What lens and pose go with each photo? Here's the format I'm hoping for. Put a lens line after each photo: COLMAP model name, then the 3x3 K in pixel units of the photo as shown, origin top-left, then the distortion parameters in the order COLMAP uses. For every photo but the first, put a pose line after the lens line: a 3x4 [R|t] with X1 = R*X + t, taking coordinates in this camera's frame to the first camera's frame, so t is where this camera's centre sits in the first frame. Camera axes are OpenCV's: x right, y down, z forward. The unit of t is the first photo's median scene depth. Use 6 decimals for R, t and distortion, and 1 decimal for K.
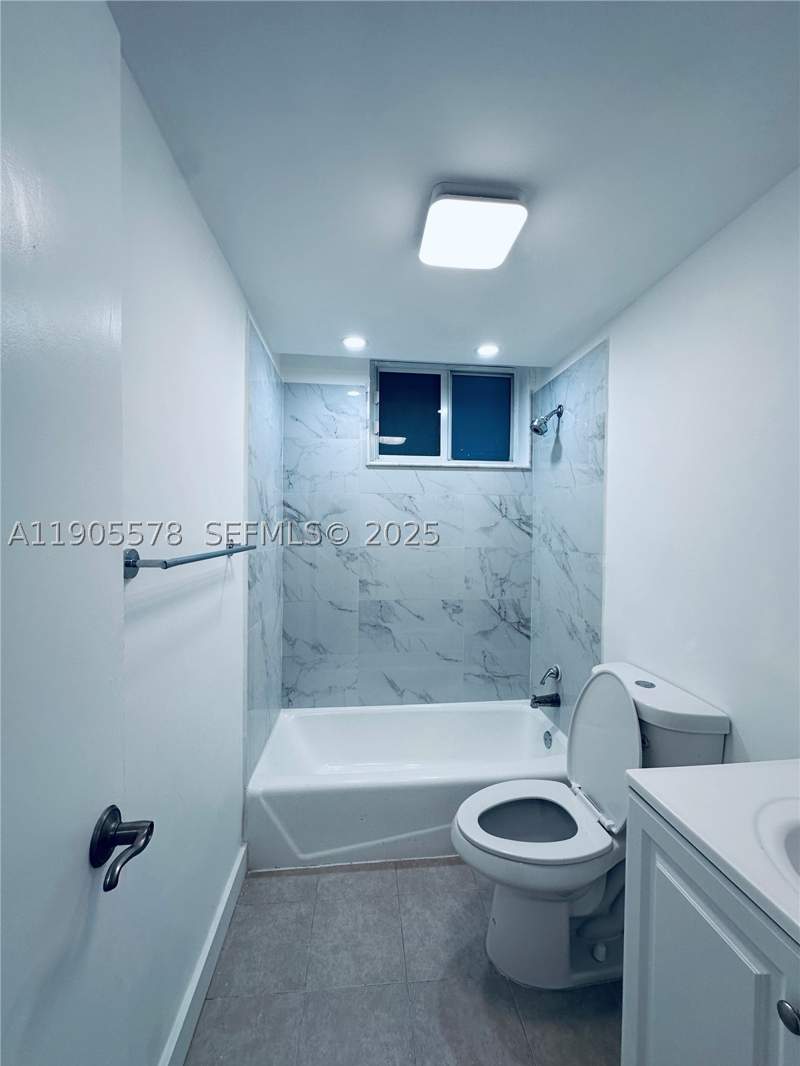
lens RADIAL K [[425.5, 0, 400.0], [0, 425.5, 533.0], [0, 0, 1]] dist [-0.003315, 0.000049]
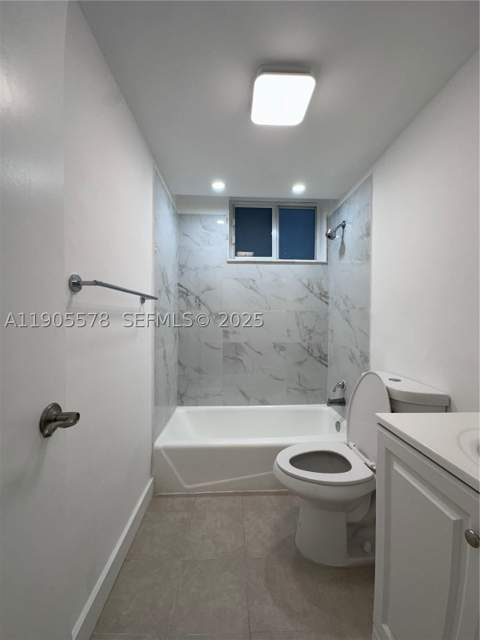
lens RADIAL K [[253.7, 0, 240.0], [0, 253.7, 320.0], [0, 0, 1]] dist [0.000125, 0.000324]
pose [[0.998230, -0.003643, -0.059365, 0.035721], [0.003127, 0.999957, -0.008783, 0.093873], [0.059394, 0.008581, 0.998198, 0.006832]]
